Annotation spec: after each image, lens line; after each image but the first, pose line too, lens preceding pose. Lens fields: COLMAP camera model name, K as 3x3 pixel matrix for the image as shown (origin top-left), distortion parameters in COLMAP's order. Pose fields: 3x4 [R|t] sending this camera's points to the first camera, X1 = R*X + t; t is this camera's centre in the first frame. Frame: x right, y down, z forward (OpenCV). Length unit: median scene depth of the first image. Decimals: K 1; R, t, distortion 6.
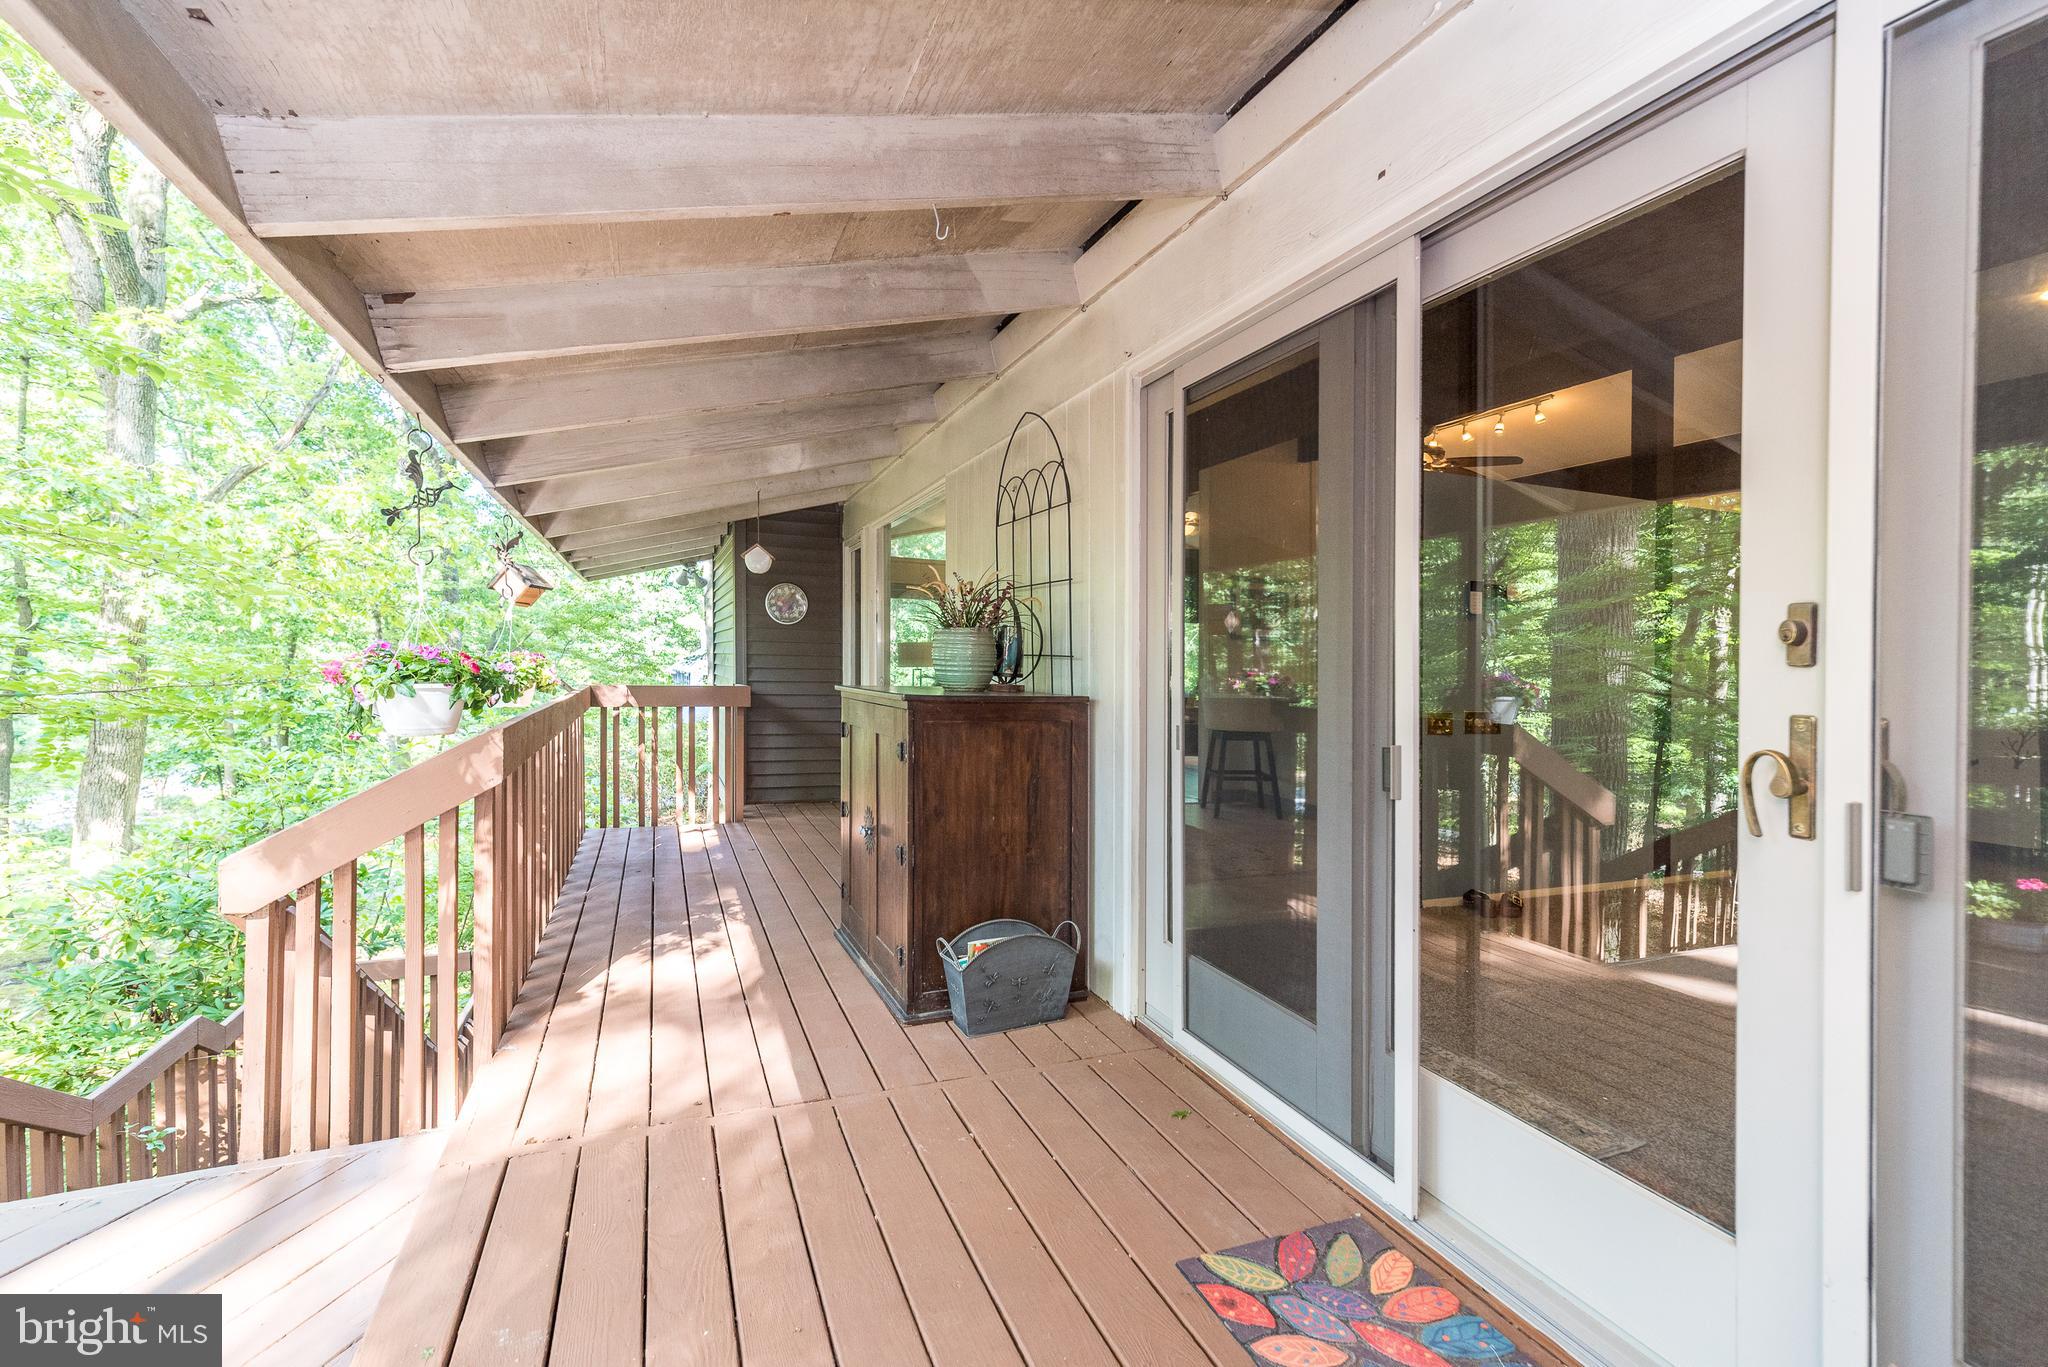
lens RADIAL K [[895.0, 0, 1023.1], [0, 895.0, 665.3], [0, 0, 1]] dist [0.006923, -0.000321]
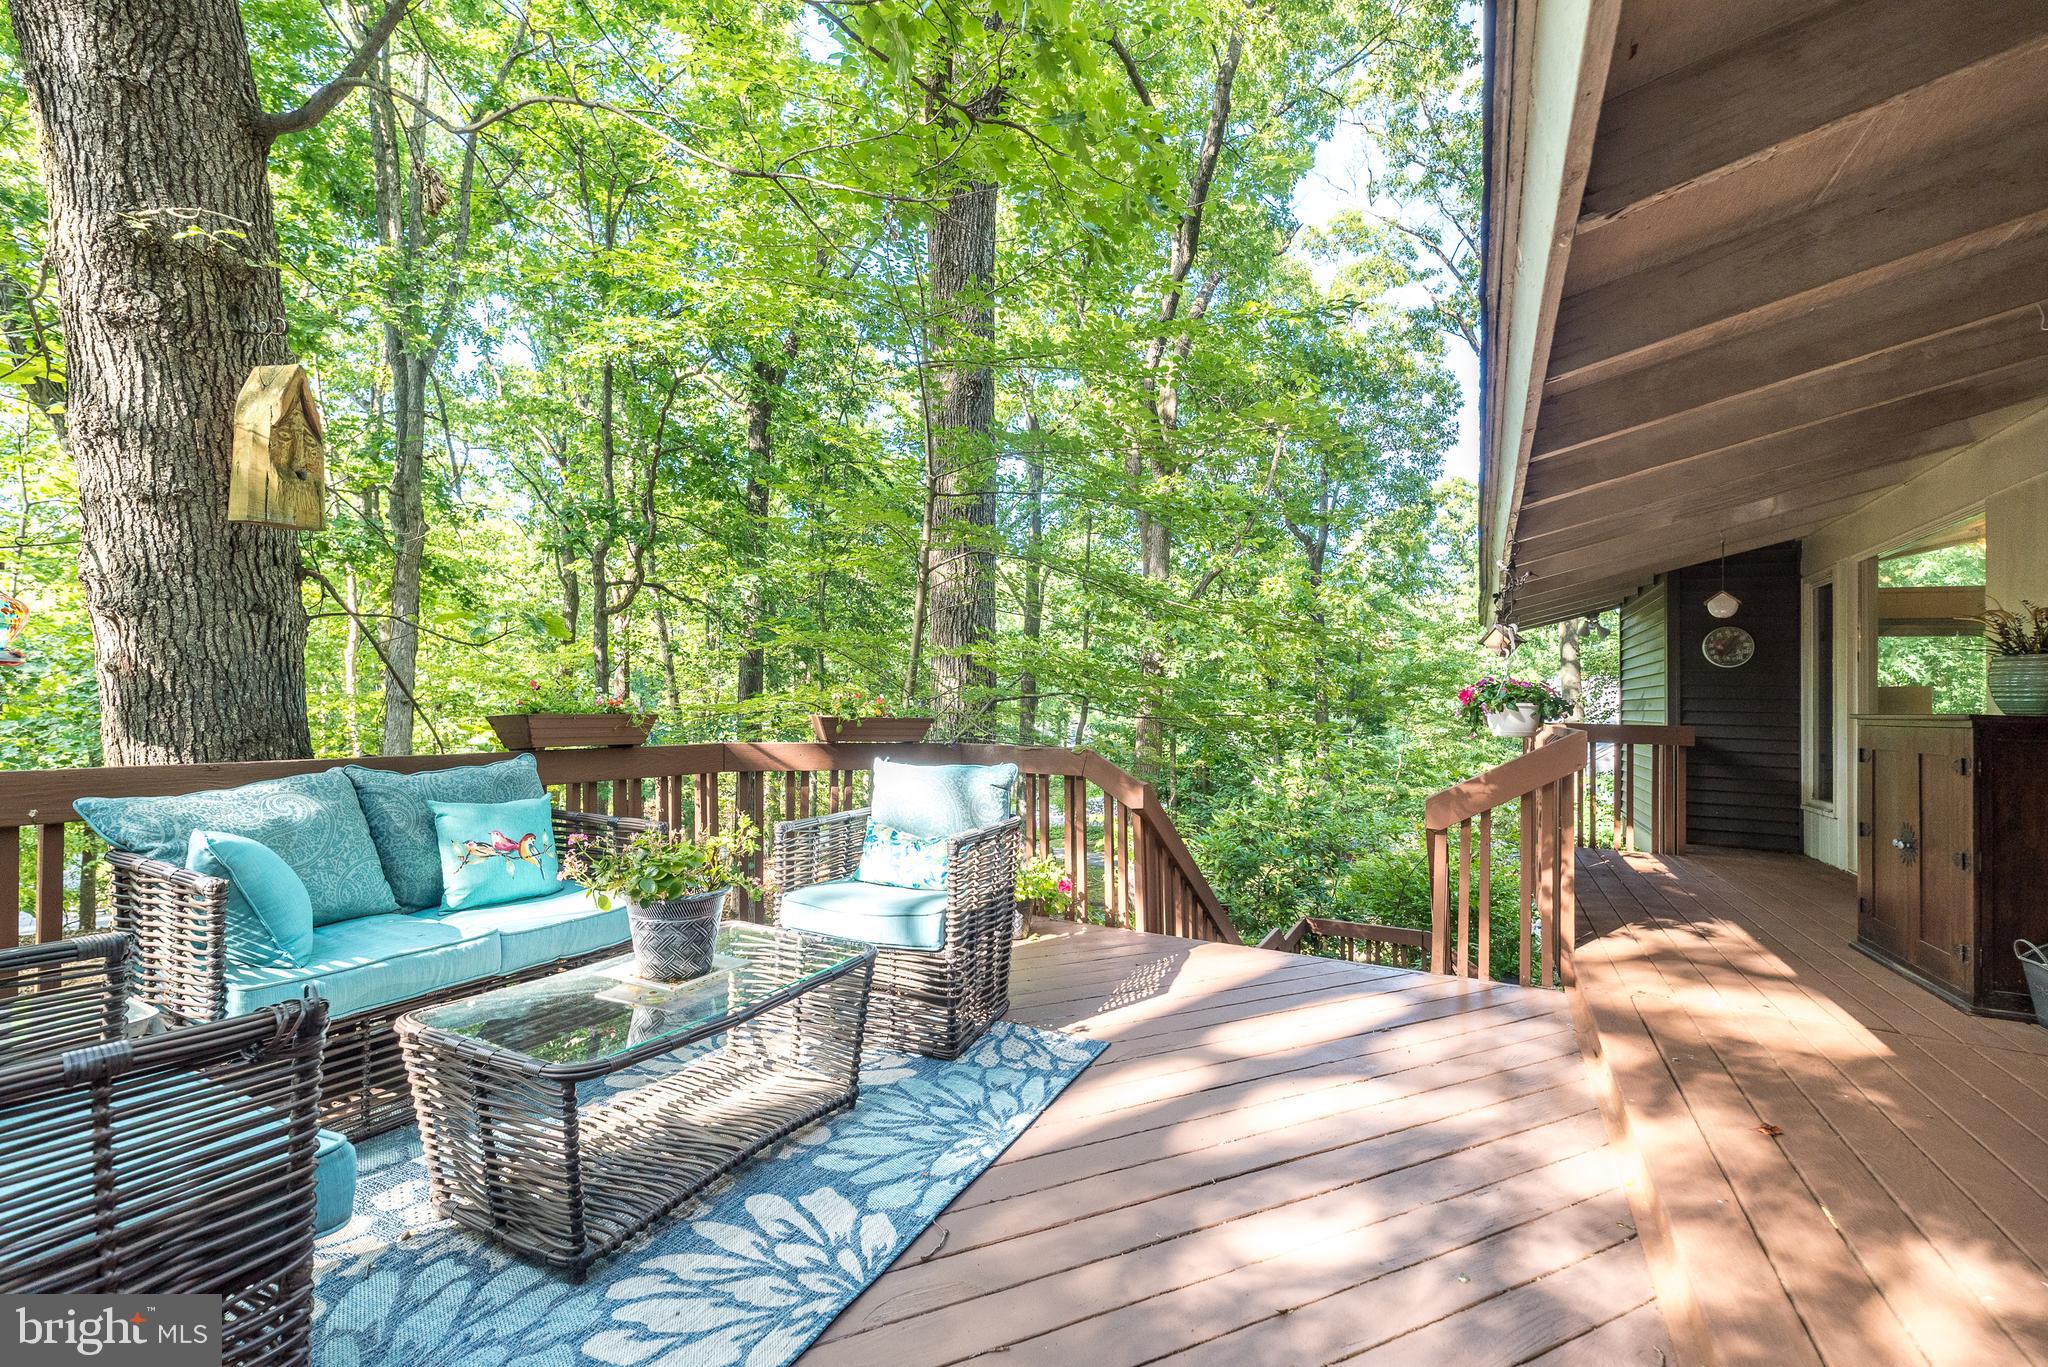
lens RADIAL K [[895.0, 0, 1007.4], [0, 895.0, 695.8], [0, 0, 1]] dist [0.006923, -0.000321]
pose [[0.644262, -0.010360, -0.764734, -0.042737], [-0.013921, 0.999584, -0.025270, 0.052706], [0.764678, 0.026927, 0.643850, -0.605696]]
